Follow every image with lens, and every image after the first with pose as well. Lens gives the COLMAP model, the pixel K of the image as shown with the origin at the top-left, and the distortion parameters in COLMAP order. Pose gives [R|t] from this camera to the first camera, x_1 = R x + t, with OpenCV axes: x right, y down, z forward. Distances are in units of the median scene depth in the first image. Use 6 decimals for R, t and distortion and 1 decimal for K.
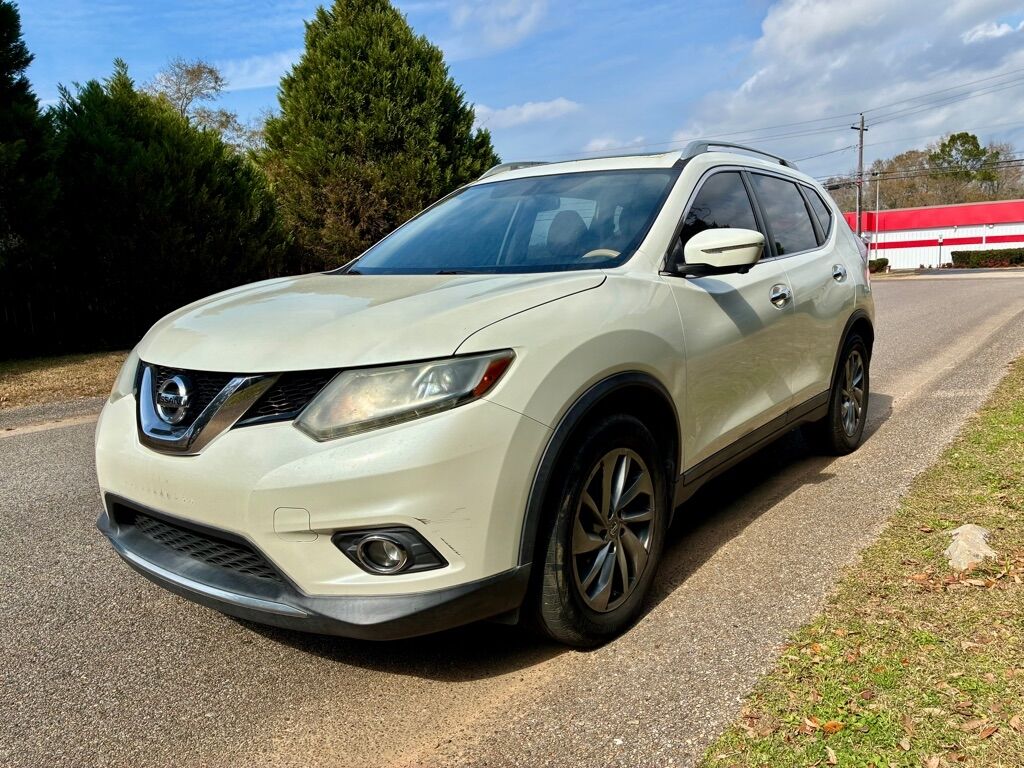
lens RADIAL K [[765.0, 0, 521.6], [0, 765.0, 383.0], [0, 0, 1]] dist [0.062367, -0.089422]
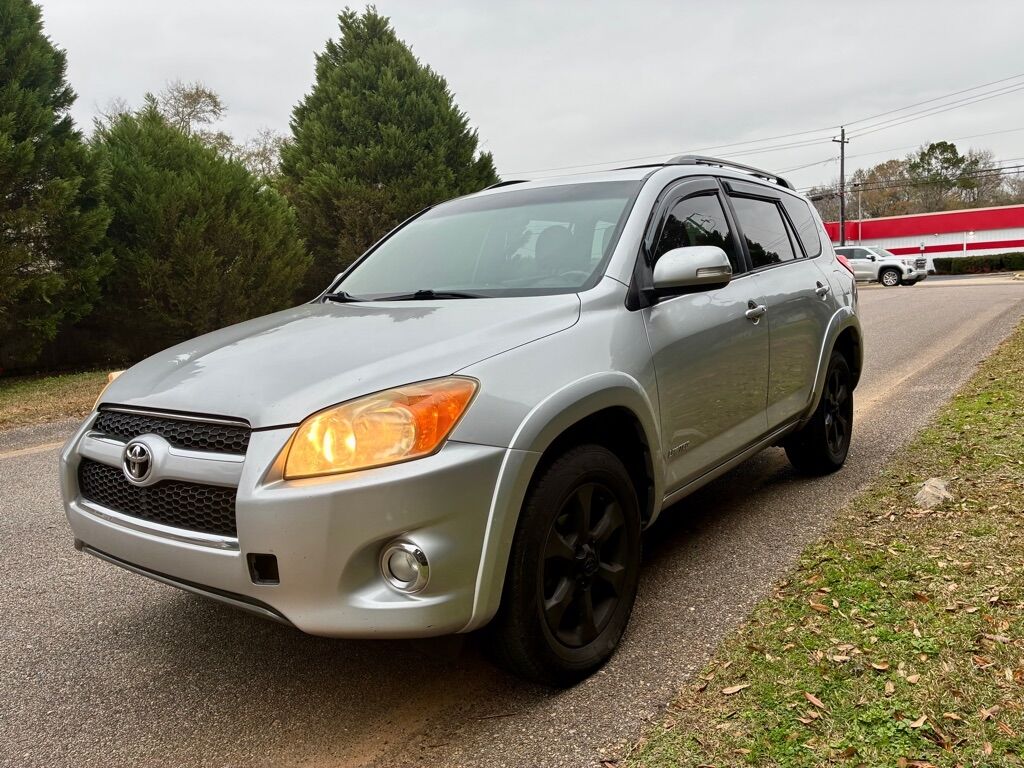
lens RADIAL K [[766.8, 0, 514.2], [0, 766.8, 381.1], [0, 0, 1]] dist [0.063139, -0.098866]
pose [[0.999837, -0.016629, 0.007084, -0.024301], [0.016762, 0.999675, -0.019188, 0.005634], [-0.006763, 0.019303, 0.999791, -0.054249]]
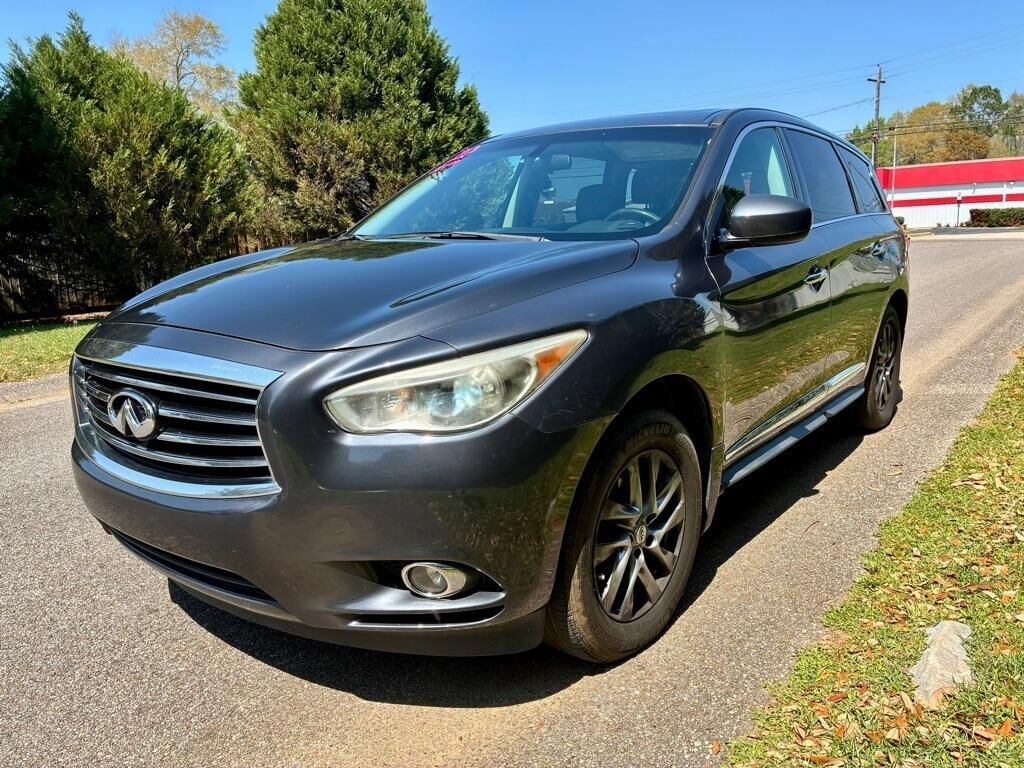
lens RADIAL K [[766.8, 0, 514.2], [0, 766.8, 381.1], [0, 0, 1]] dist [0.063139, -0.098866]
pose [[0.999760, 0.001915, -0.021802, 0.029341], [-0.000835, 0.998779, 0.049399, -0.013916], [0.021870, -0.049369, 0.998541, 0.042171]]
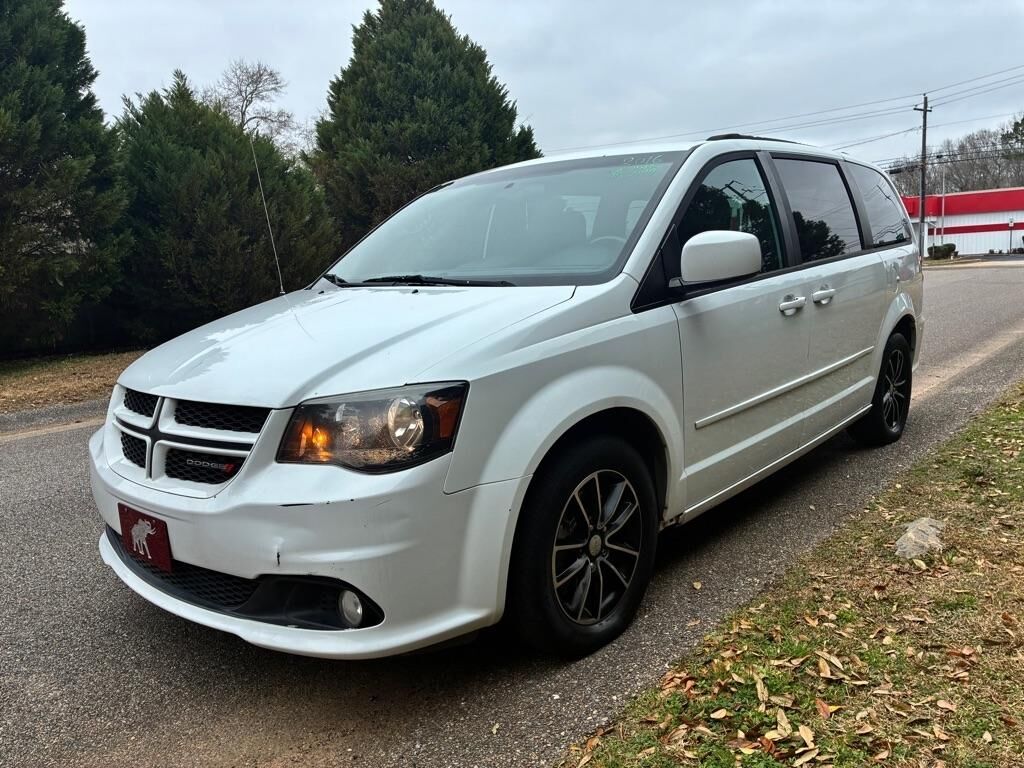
lens RADIAL K [[766.8, 0, 514.2], [0, 766.8, 381.1], [0, 0, 1]] dist [0.063139, -0.098866]
pose [[0.996810, -0.001357, -0.079799, 0.016979], [0.002107, 0.999954, 0.009319, -0.002890], [0.079782, -0.009457, 0.996767, -0.018702]]
